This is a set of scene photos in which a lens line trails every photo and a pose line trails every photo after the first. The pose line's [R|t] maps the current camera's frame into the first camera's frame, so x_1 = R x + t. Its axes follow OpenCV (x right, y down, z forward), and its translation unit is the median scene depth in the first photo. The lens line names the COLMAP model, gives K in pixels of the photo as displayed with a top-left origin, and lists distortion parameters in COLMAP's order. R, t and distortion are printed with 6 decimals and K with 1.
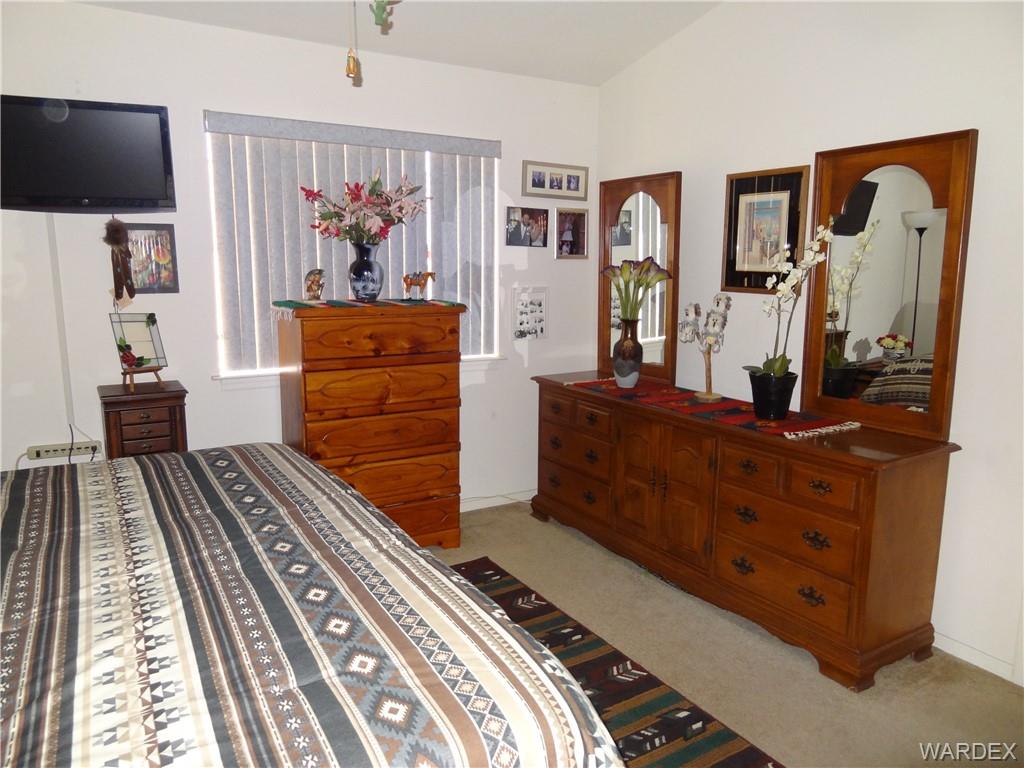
lens RADIAL K [[720.6, 0, 506.0], [0, 720.6, 378.5], [0, 0, 1]] dist [-0.002446, 0.014745]
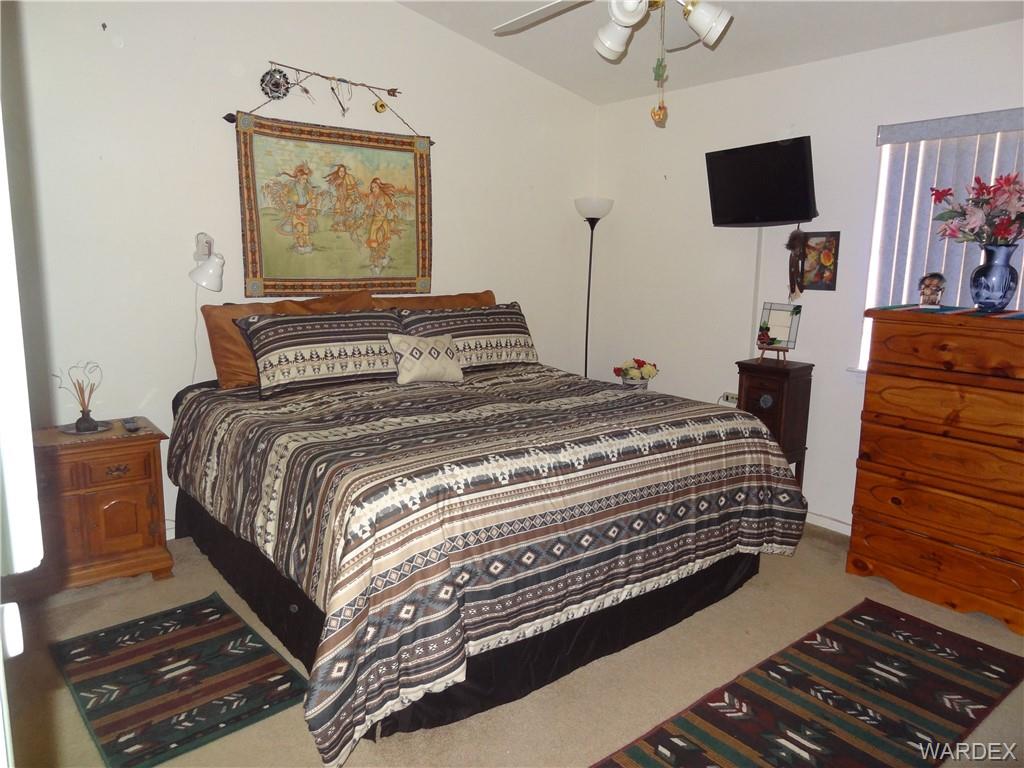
lens RADIAL K [[720.6, 0, 504.4], [0, 720.6, 387.3], [0, 0, 1]] dist [-0.002446, 0.014745]
pose [[0.120011, 0.175034, -0.977221, 0.663882], [-0.176018, 0.972492, 0.152570, -0.053106], [0.977044, 0.153699, 0.147518, 0.347461]]
